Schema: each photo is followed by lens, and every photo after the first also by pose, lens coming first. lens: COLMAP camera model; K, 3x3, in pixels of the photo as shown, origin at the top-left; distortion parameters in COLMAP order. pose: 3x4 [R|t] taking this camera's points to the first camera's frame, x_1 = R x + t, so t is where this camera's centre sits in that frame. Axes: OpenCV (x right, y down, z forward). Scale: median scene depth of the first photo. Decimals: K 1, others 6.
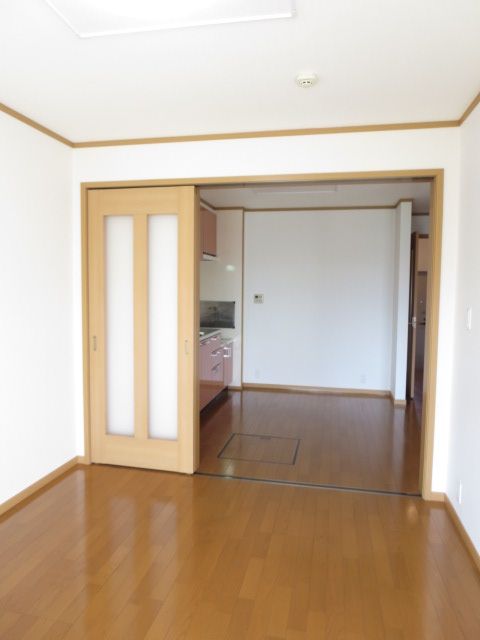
lens RADIAL K [[451.3, 0, 240.0], [0, 451.3, 320.0], [0, 0, 1]] dist [0.002390, 0.000667]
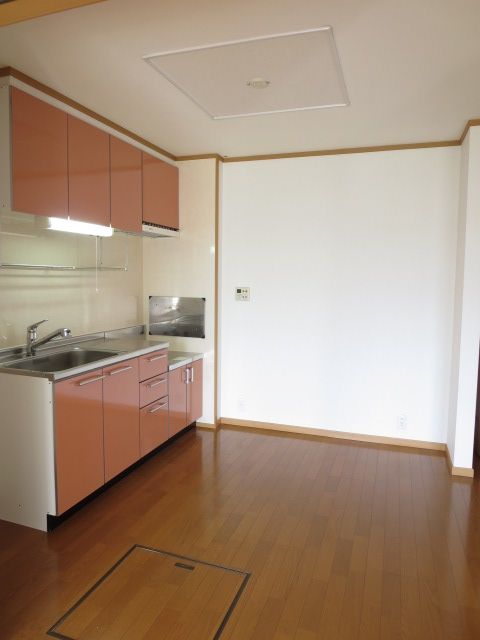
lens RADIAL K [[451.3, 0, 240.0], [0, 451.3, 320.0], [0, 0, 1]] dist [0.002390, 0.000667]
pose [[0.991819, 0.011614, -0.127121, 0.125293], [-0.009364, 0.999789, 0.018282, -0.020942], [0.127306, -0.016942, 0.991719, 0.342217]]
